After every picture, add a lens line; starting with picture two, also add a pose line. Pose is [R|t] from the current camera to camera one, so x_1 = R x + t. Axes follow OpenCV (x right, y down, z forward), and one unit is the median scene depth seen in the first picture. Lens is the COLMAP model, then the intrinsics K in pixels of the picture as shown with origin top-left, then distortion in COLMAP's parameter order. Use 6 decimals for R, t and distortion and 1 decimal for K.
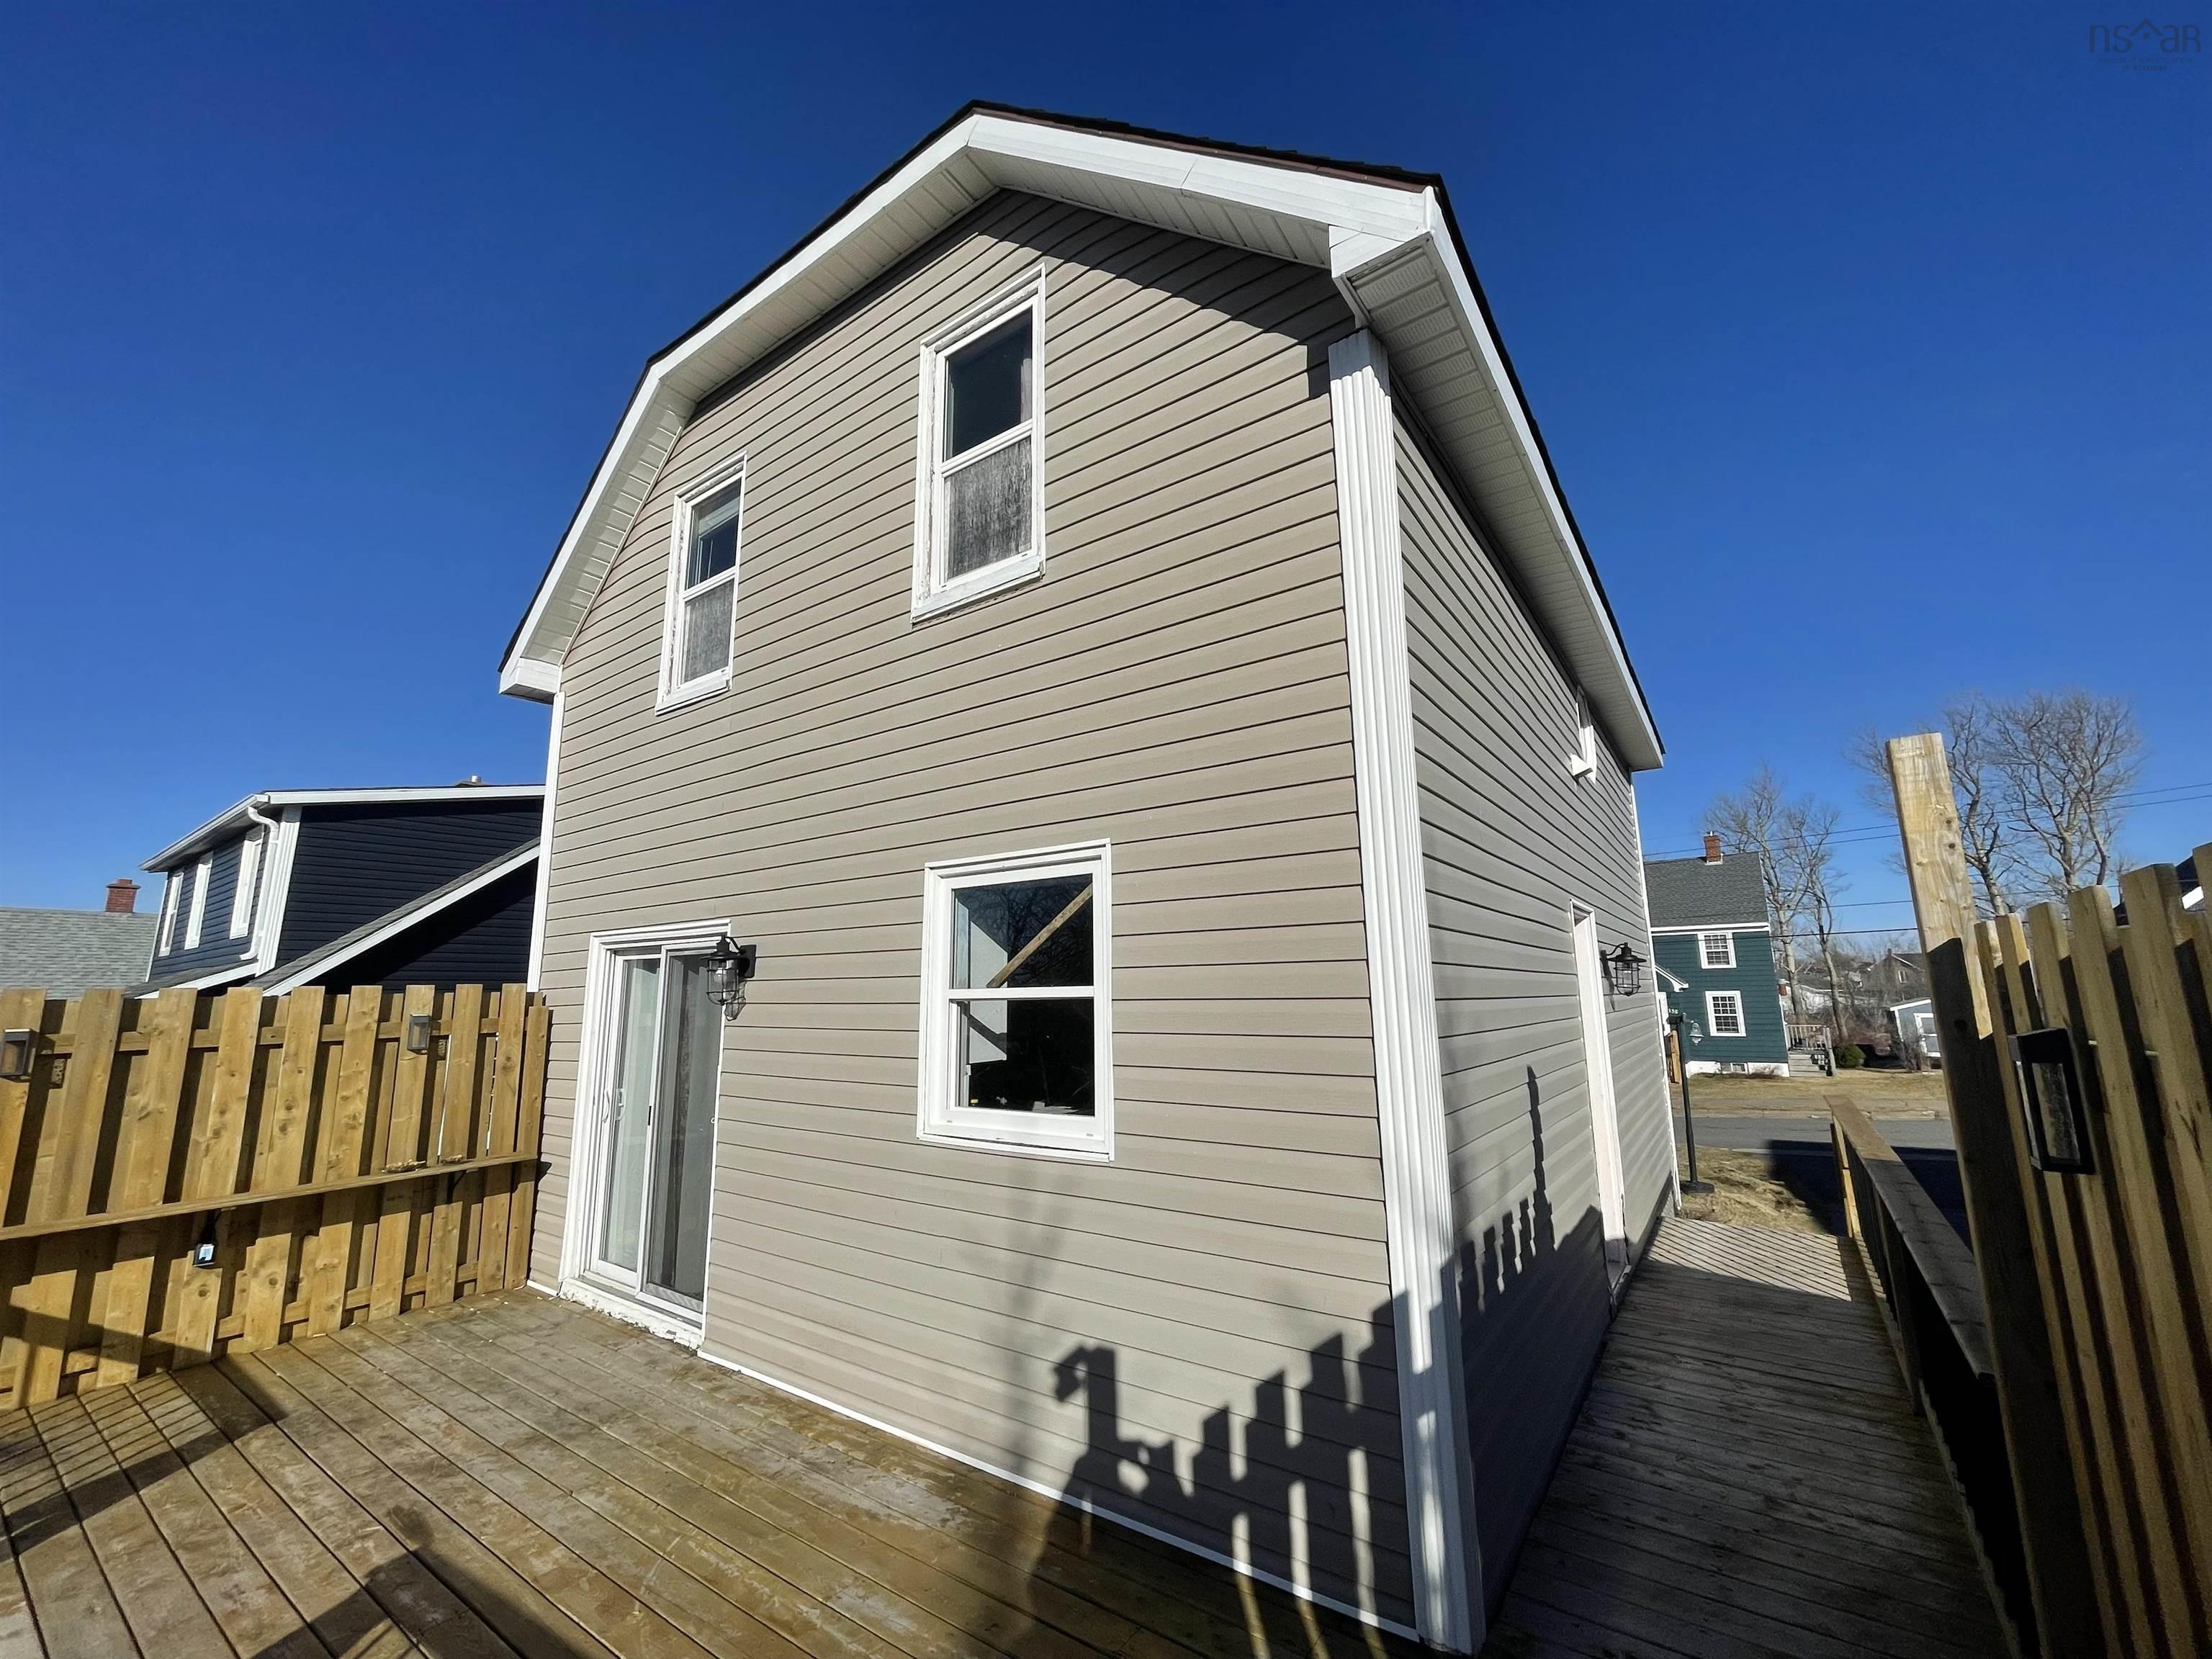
lens RADIAL K [[898.4, 0, 1106.0], [0, 898.4, 829.5], [0, 0, 1]] dist [-0.000755, -0.000074]
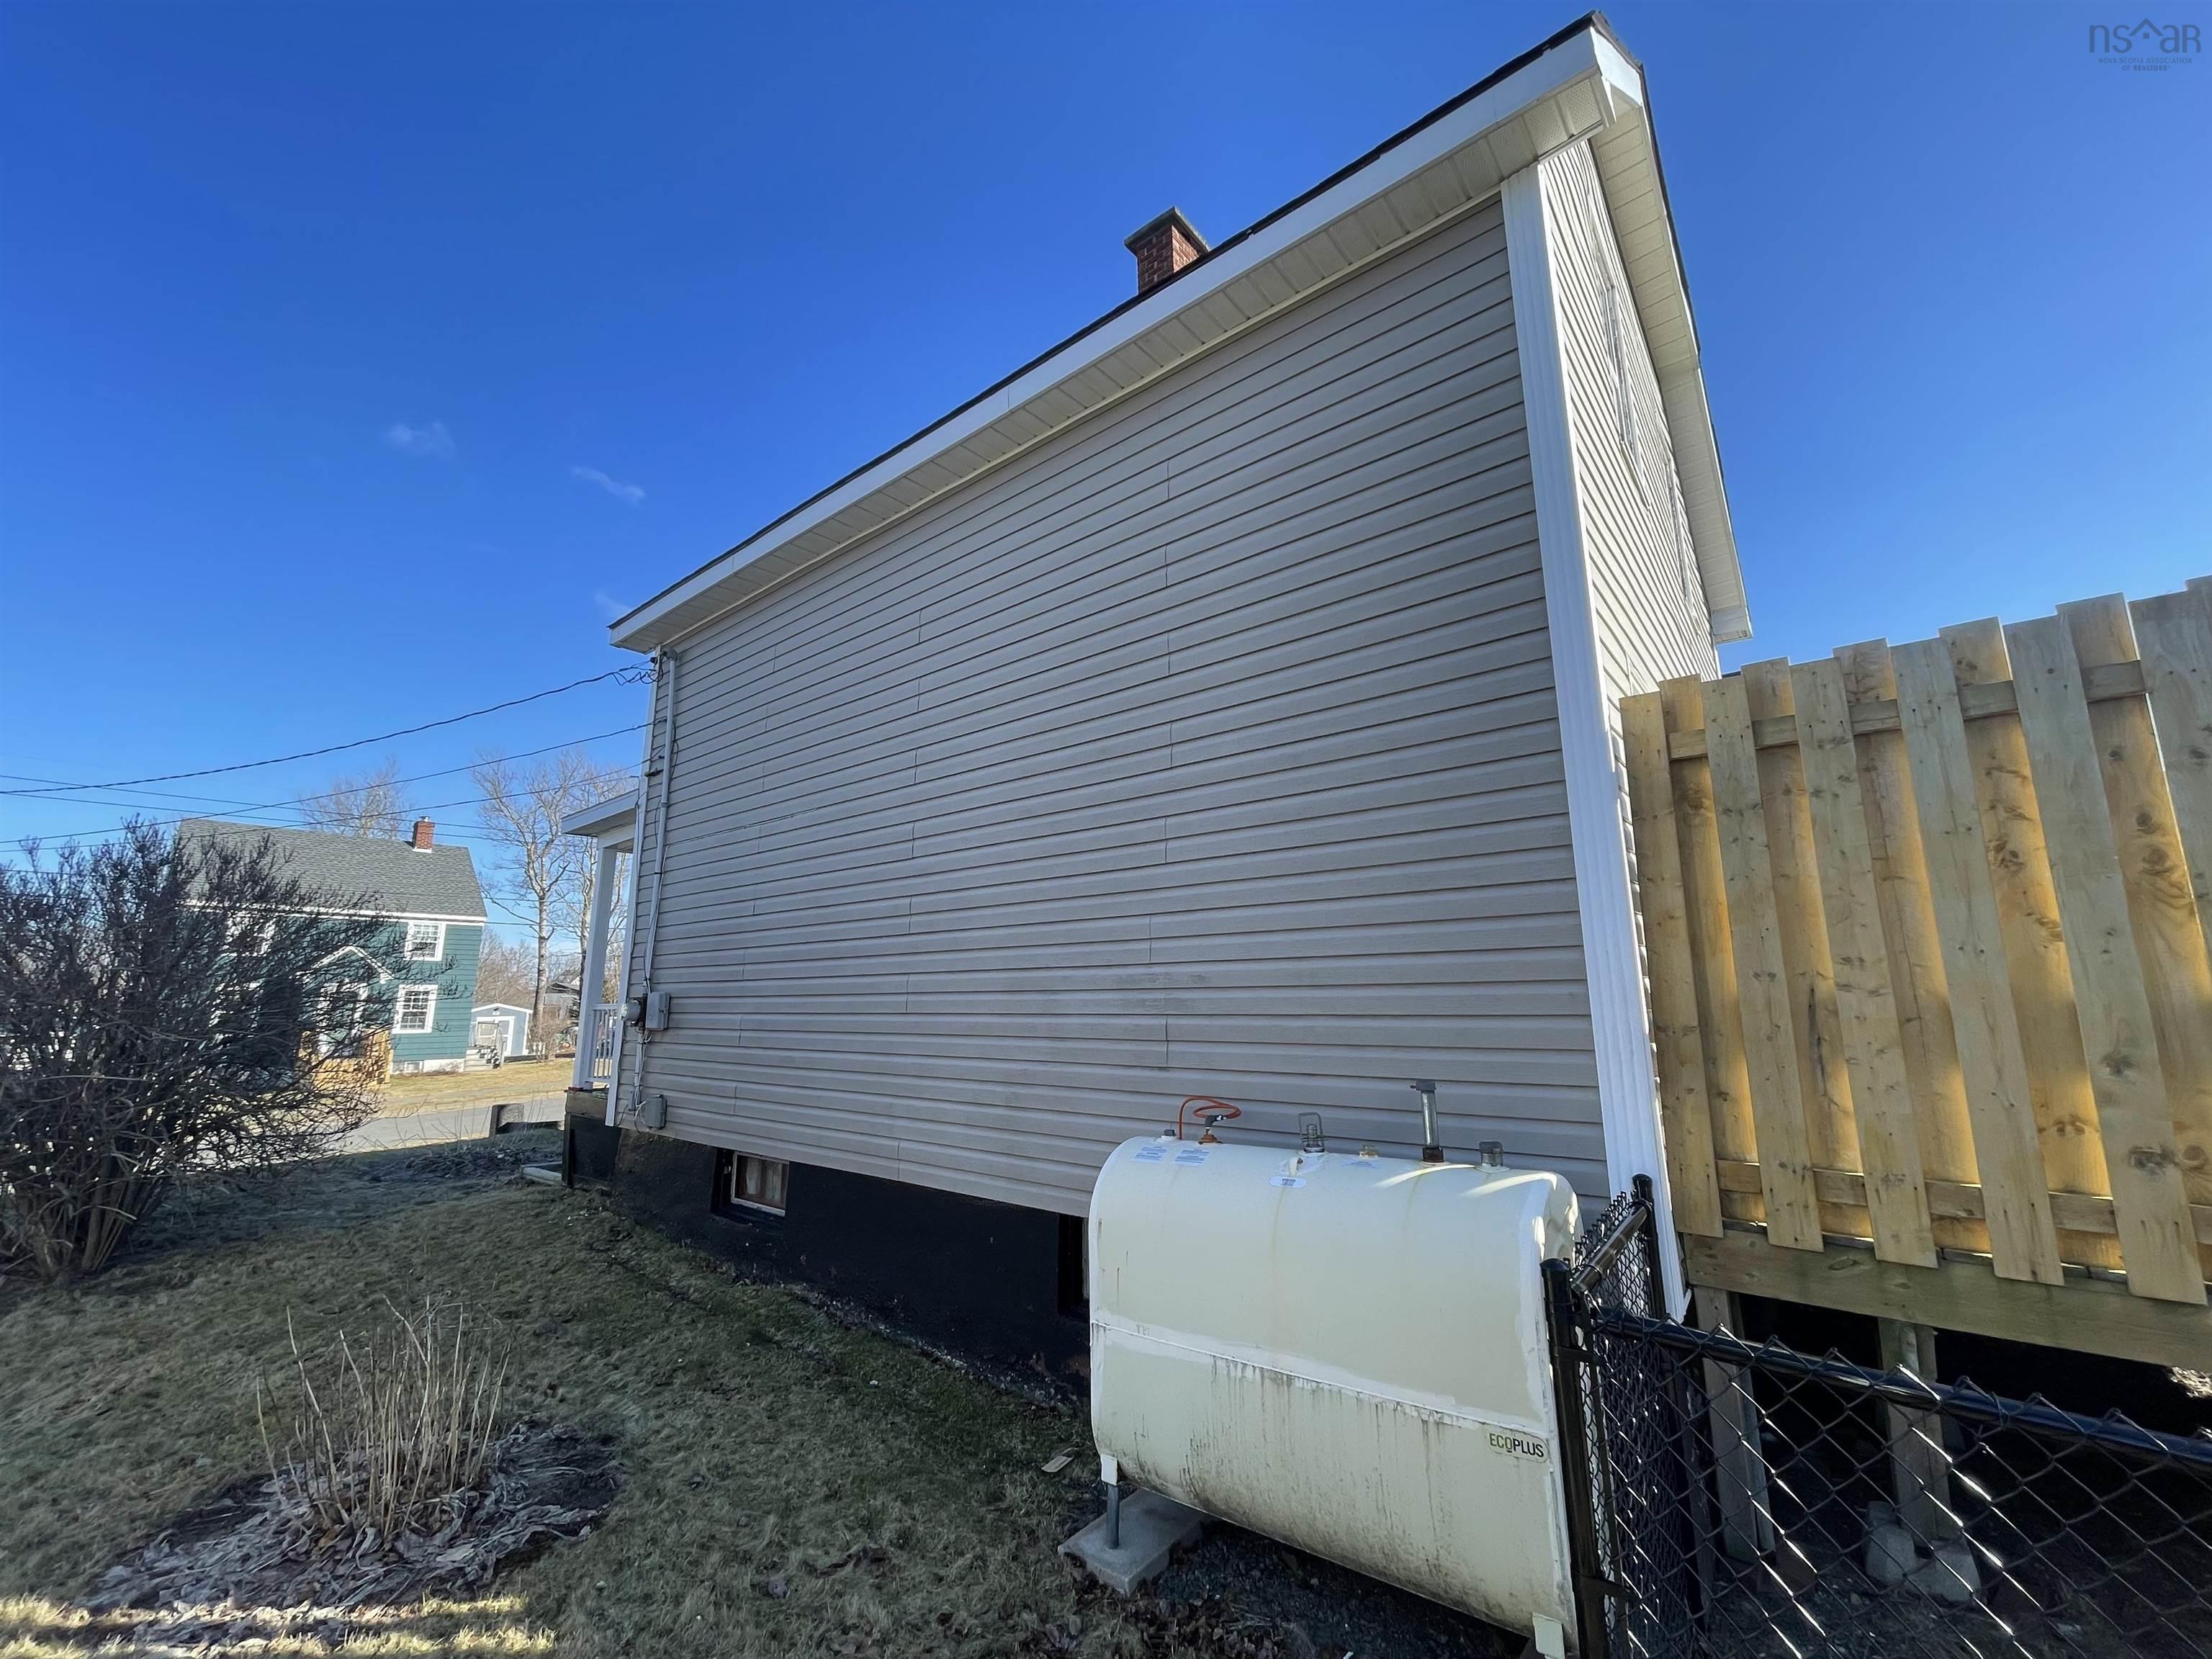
lens RADIAL K [[898.4, 0, 1106.0], [0, 898.4, 829.5], [0, 0, 1]] dist [-0.000755, -0.000074]
pose [[0.071651, 0.198586, 0.977461, -0.218507], [-0.196905, 0.963510, -0.181318, 0.053093], [-0.977801, -0.179475, 0.108139, 0.231701]]
